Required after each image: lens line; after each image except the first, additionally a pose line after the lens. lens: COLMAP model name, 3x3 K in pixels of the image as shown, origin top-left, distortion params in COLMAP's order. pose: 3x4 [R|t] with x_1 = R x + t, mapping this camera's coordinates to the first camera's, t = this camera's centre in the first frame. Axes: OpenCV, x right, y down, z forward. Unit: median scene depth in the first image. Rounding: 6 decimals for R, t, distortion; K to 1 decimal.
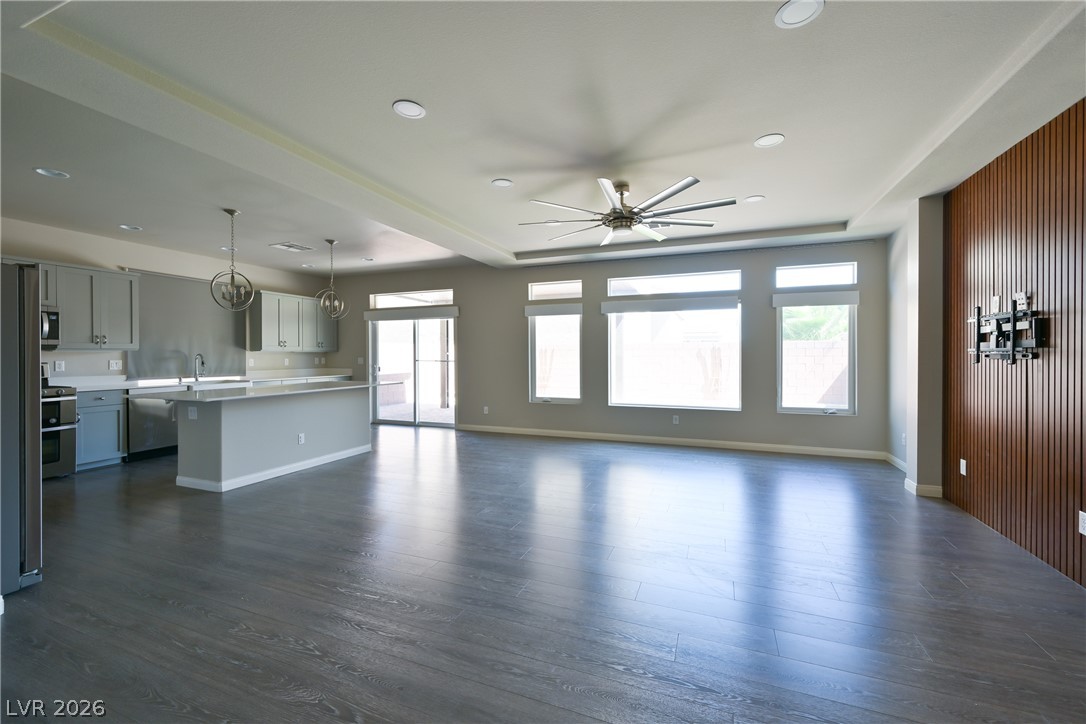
lens RADIAL K [[435.6, 0, 530.7], [0, 435.6, 355.2], [0, 0, 1]] dist [0.000259, -0.000052]
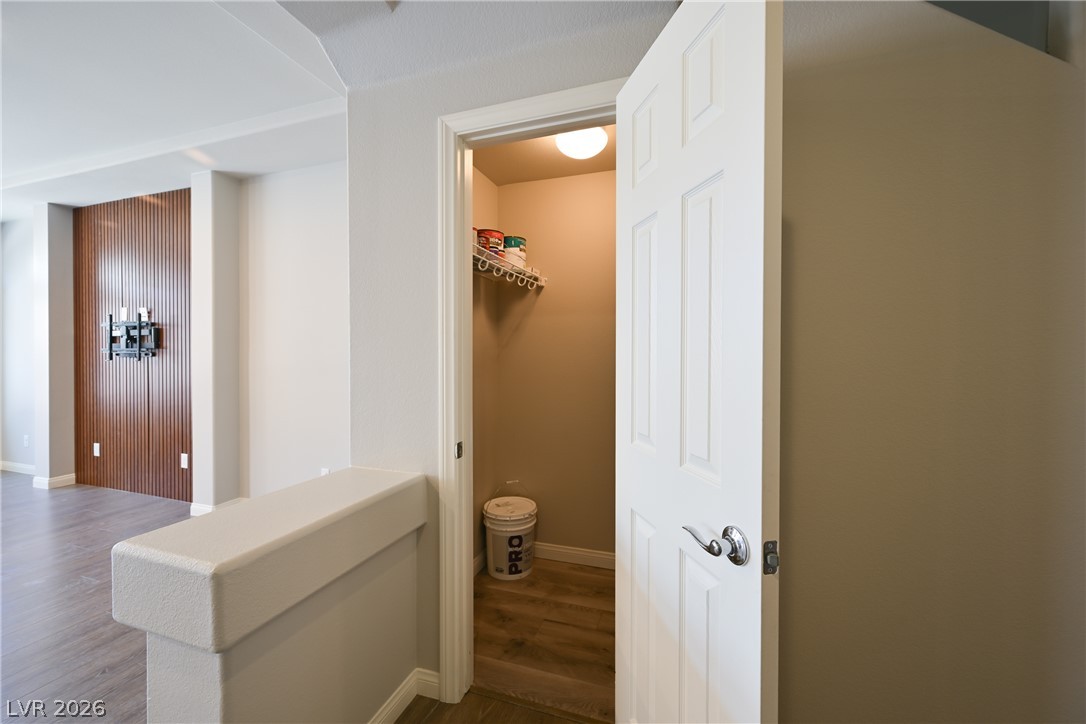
lens RADIAL K [[437.7, 0, 560.1], [0, 437.7, 358.9], [0, 0, 1]] dist [-0.001775, 0.000599]
pose [[-0.066340, -0.010613, 0.997741, -0.257832], [0.000968, 0.999942, 0.010701, 0.001740], [-0.997797, 0.001675, -0.066326, -0.164562]]
